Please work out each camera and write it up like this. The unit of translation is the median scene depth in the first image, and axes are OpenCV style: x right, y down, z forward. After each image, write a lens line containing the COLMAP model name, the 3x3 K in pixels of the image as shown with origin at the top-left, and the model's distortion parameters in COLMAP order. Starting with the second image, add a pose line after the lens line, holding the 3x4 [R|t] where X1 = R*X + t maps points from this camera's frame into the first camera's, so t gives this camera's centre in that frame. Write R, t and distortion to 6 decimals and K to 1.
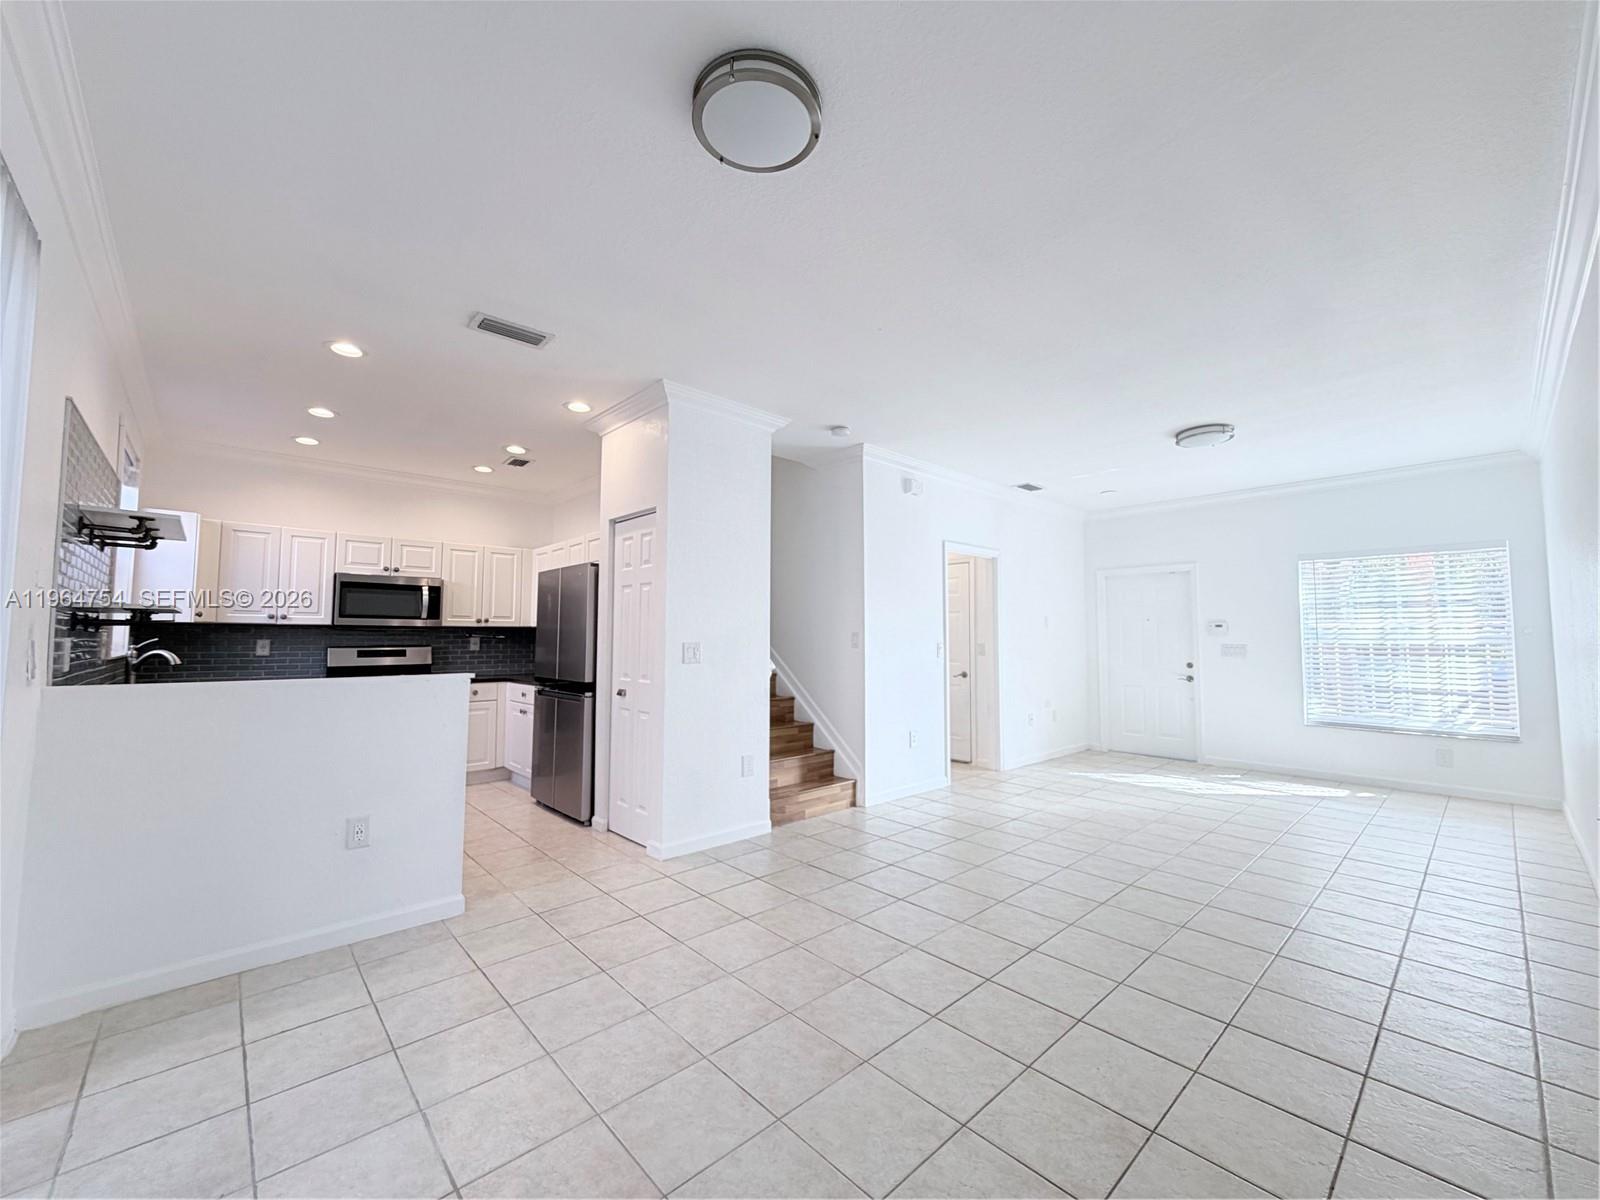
lens RADIAL K [[640.4, 0, 800.5], [0, 640.4, 597.9], [0, 0, 1]] dist [0.000942, -0.000673]
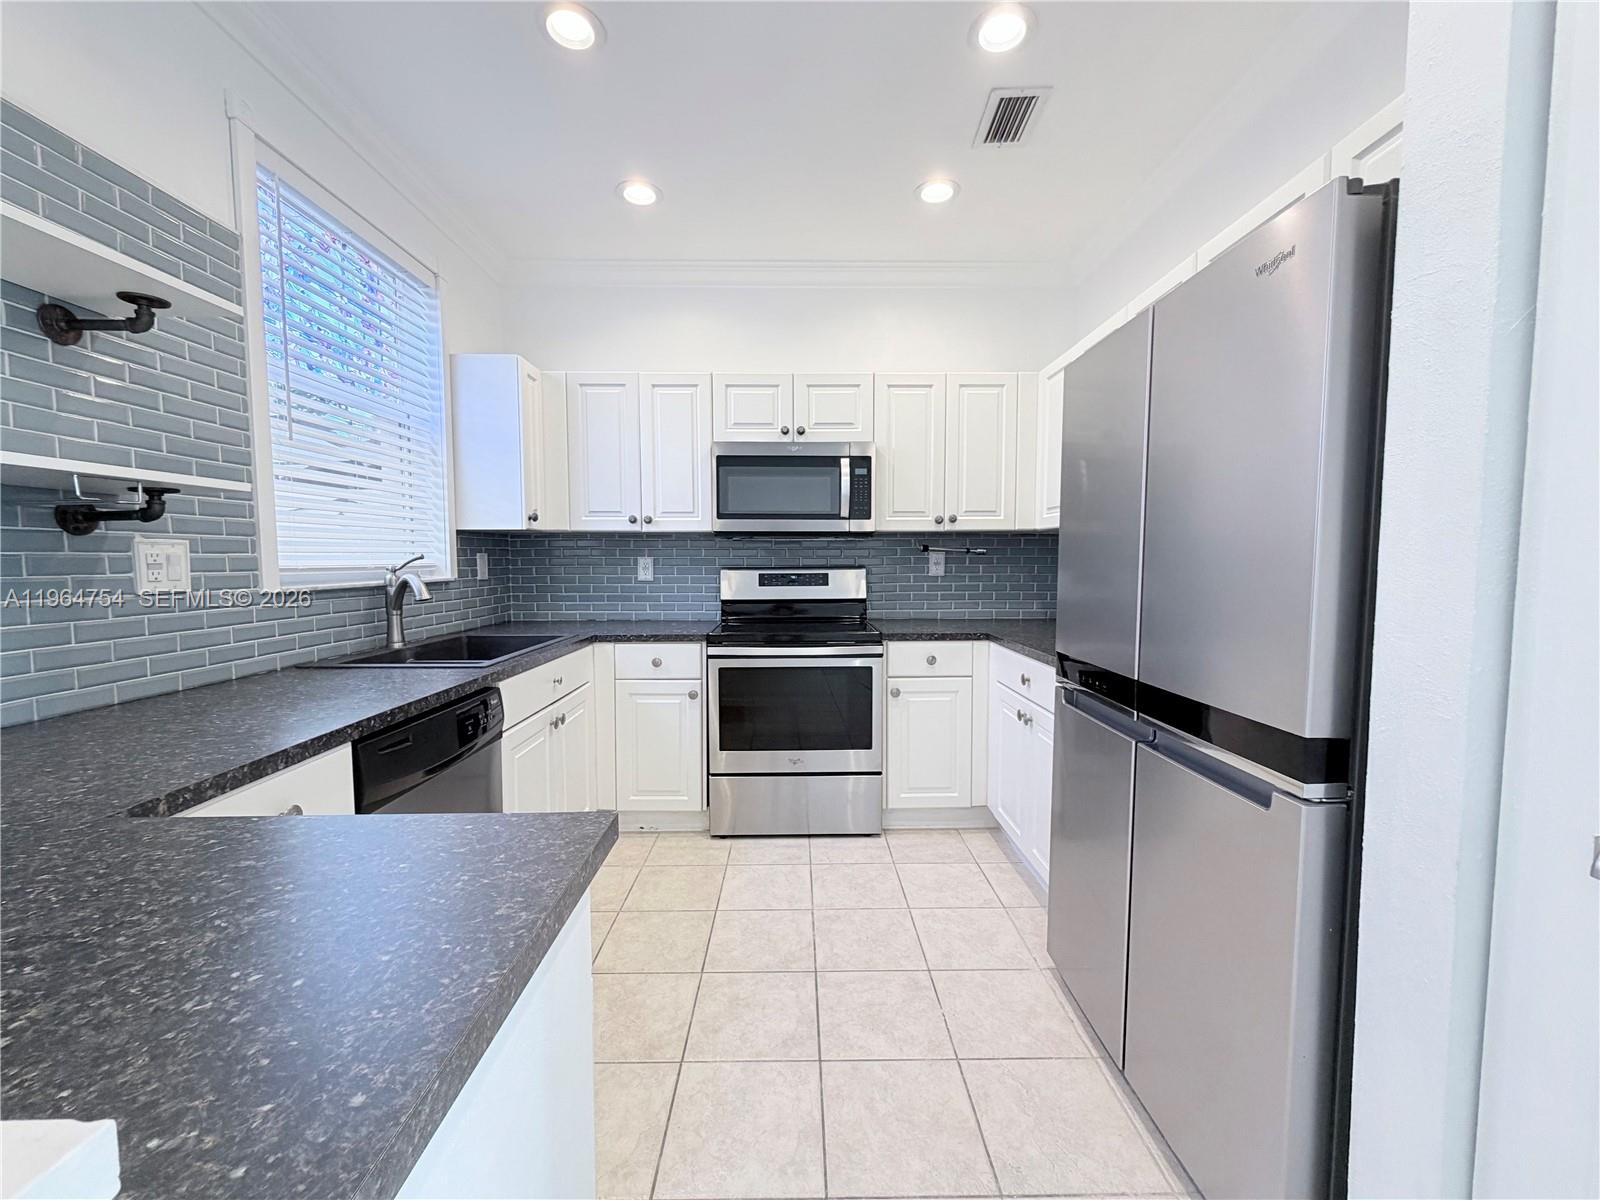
lens RADIAL K [[640.4, 0, 806.0], [0, 640.4, 599.4], [0, 0, 1]] dist [0.000942, -0.000673]
pose [[0.747544, 0.039737, -0.663022, -0.251120], [0.045222, 0.992848, 0.110492, 0.040118], [0.662671, -0.112581, 0.740401, 0.572231]]
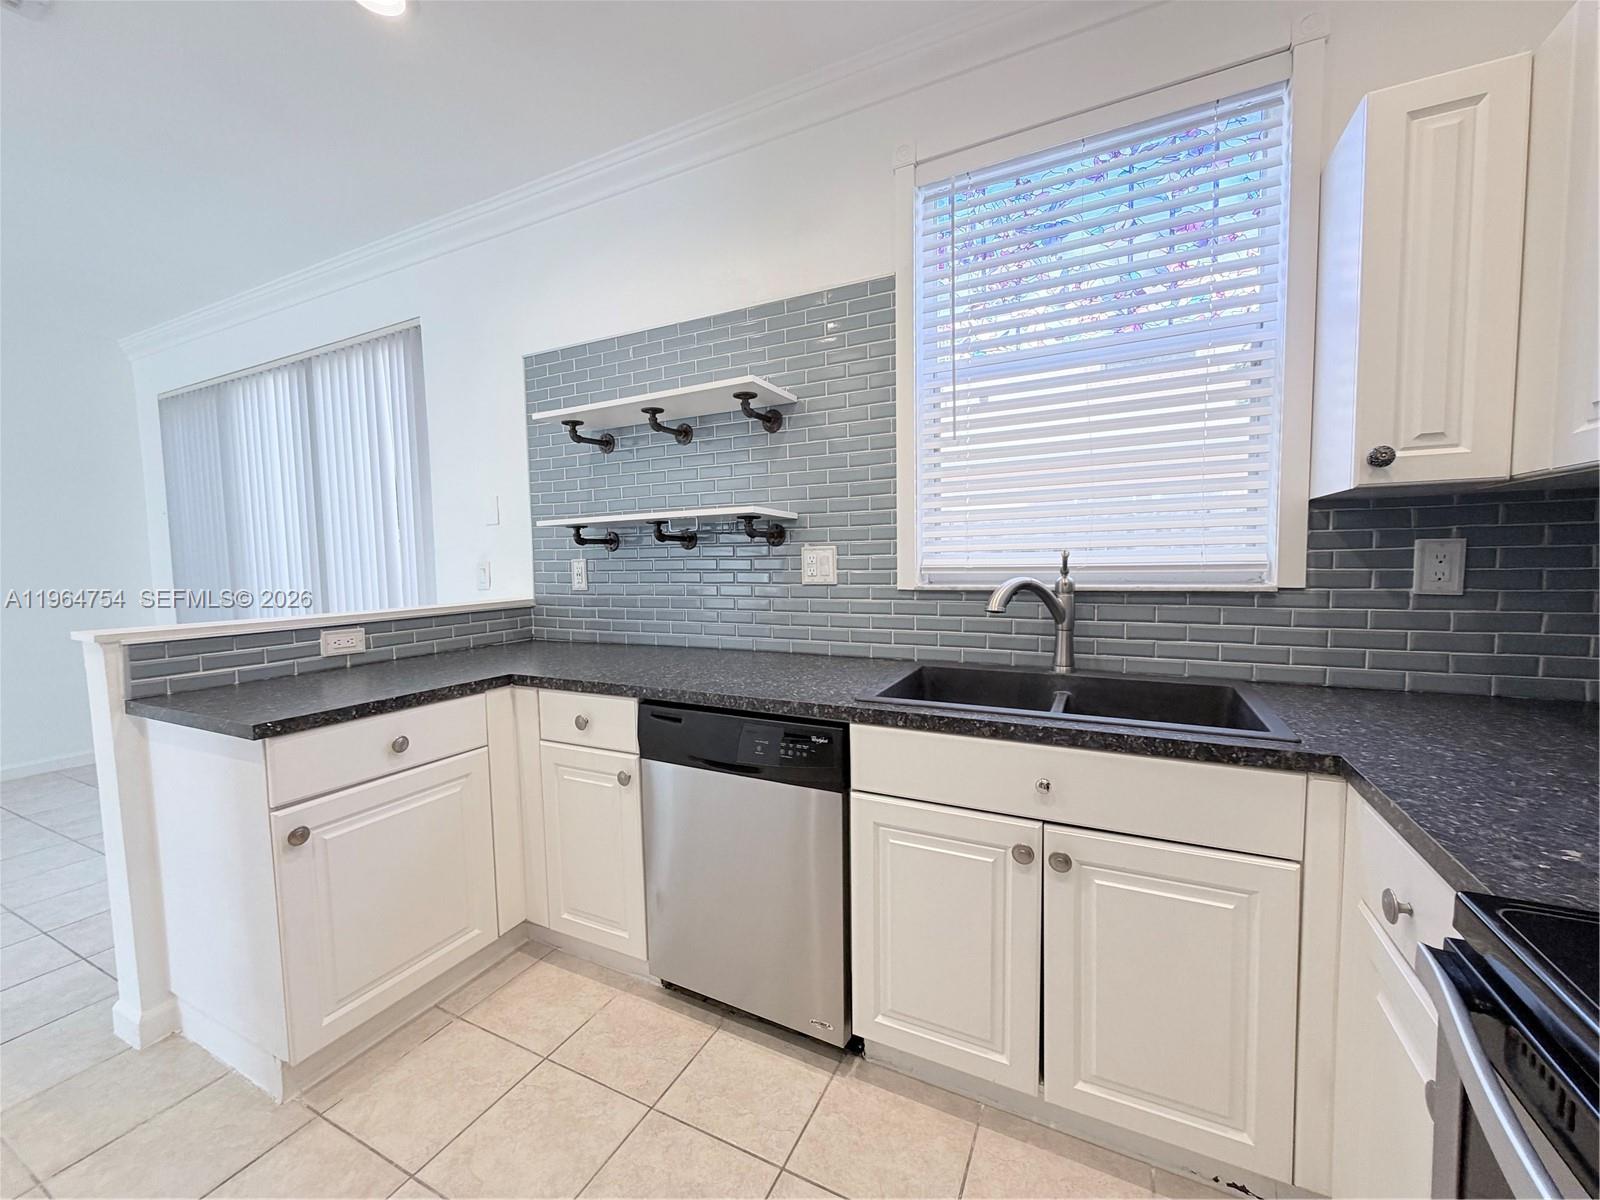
lens RADIAL K [[640.4, 0, 793.5], [0, 640.4, 596.0], [0, 0, 1]] dist [0.000942, -0.000673]
pose [[-0.935357, 0.044807, -0.350855, -0.493069], [0.044281, 0.998974, 0.009527, 0.058504], [0.350922, -0.006625, -0.936381, 0.961378]]
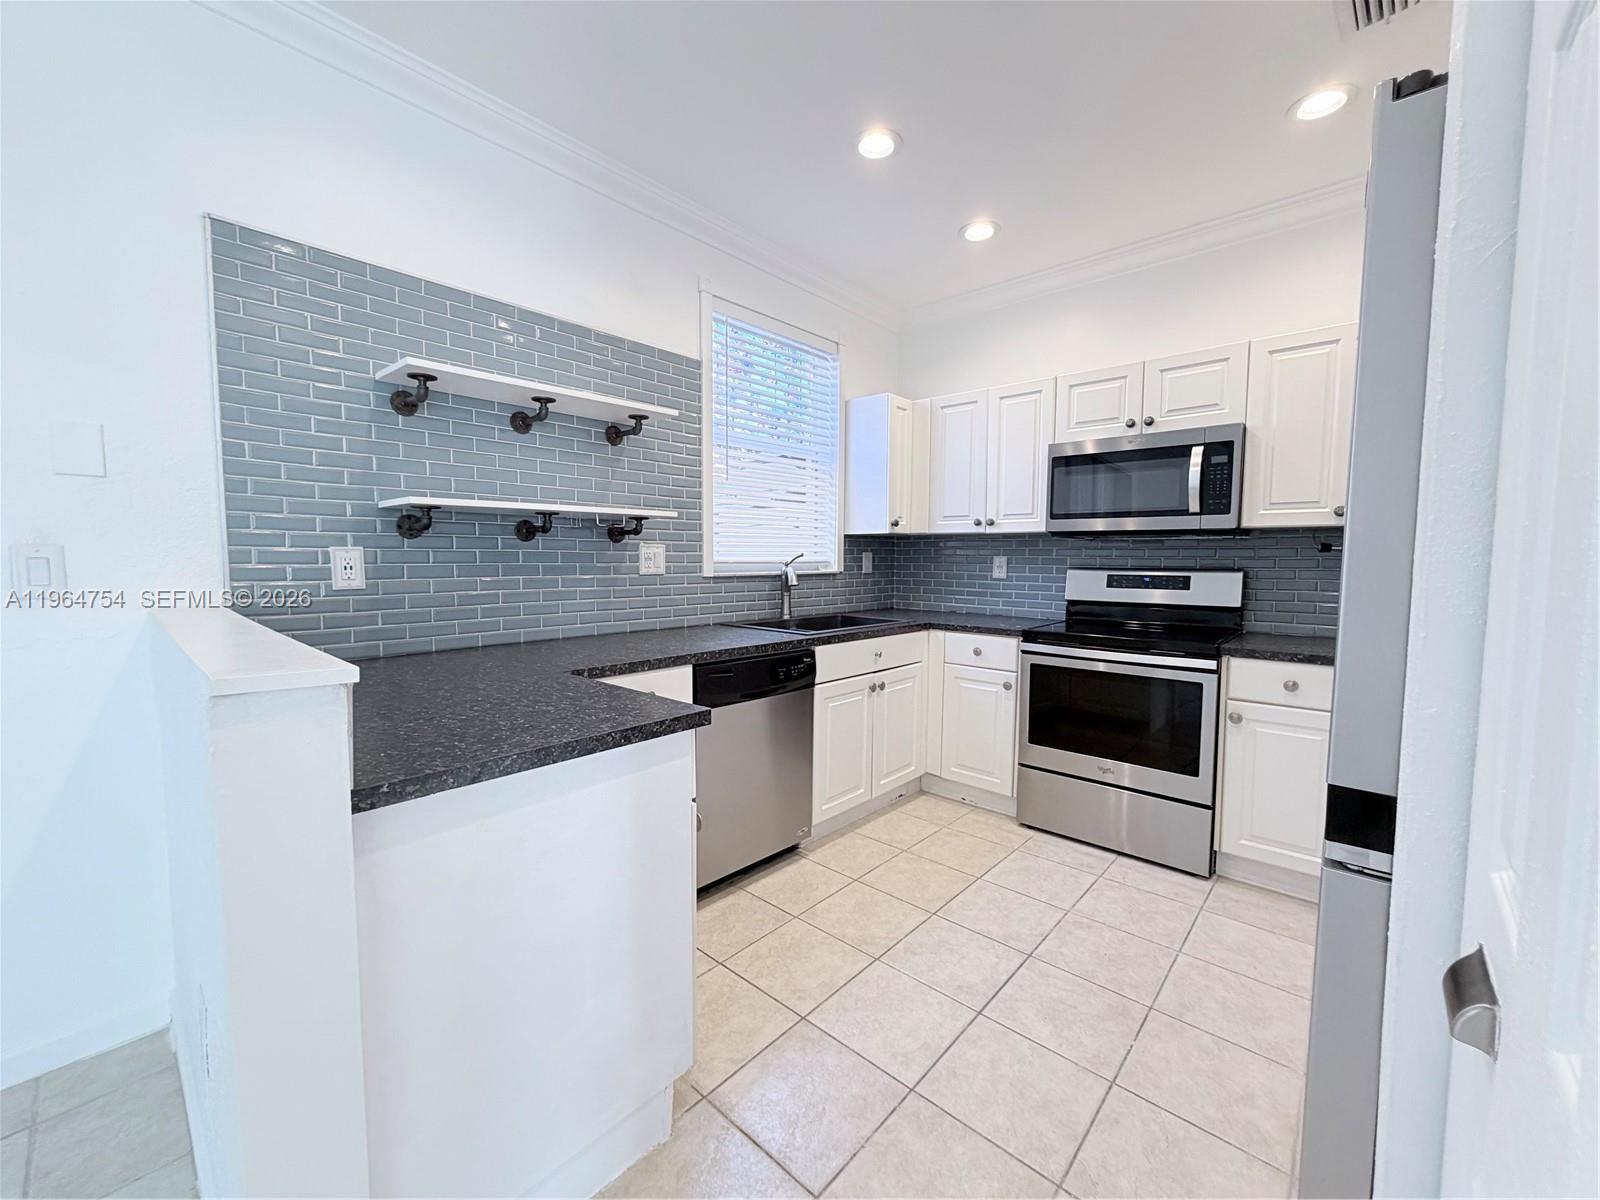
lens RADIAL K [[640.4, 0, 799.2], [0, 640.4, 600.2], [0, 0, 1]] dist [0.000942, -0.000673]
pose [[0.091786, 0.067438, -0.993493, -0.133136], [0.056937, 0.995716, 0.072849, 0.045769], [0.994150, -0.063253, 0.087553, 0.663843]]
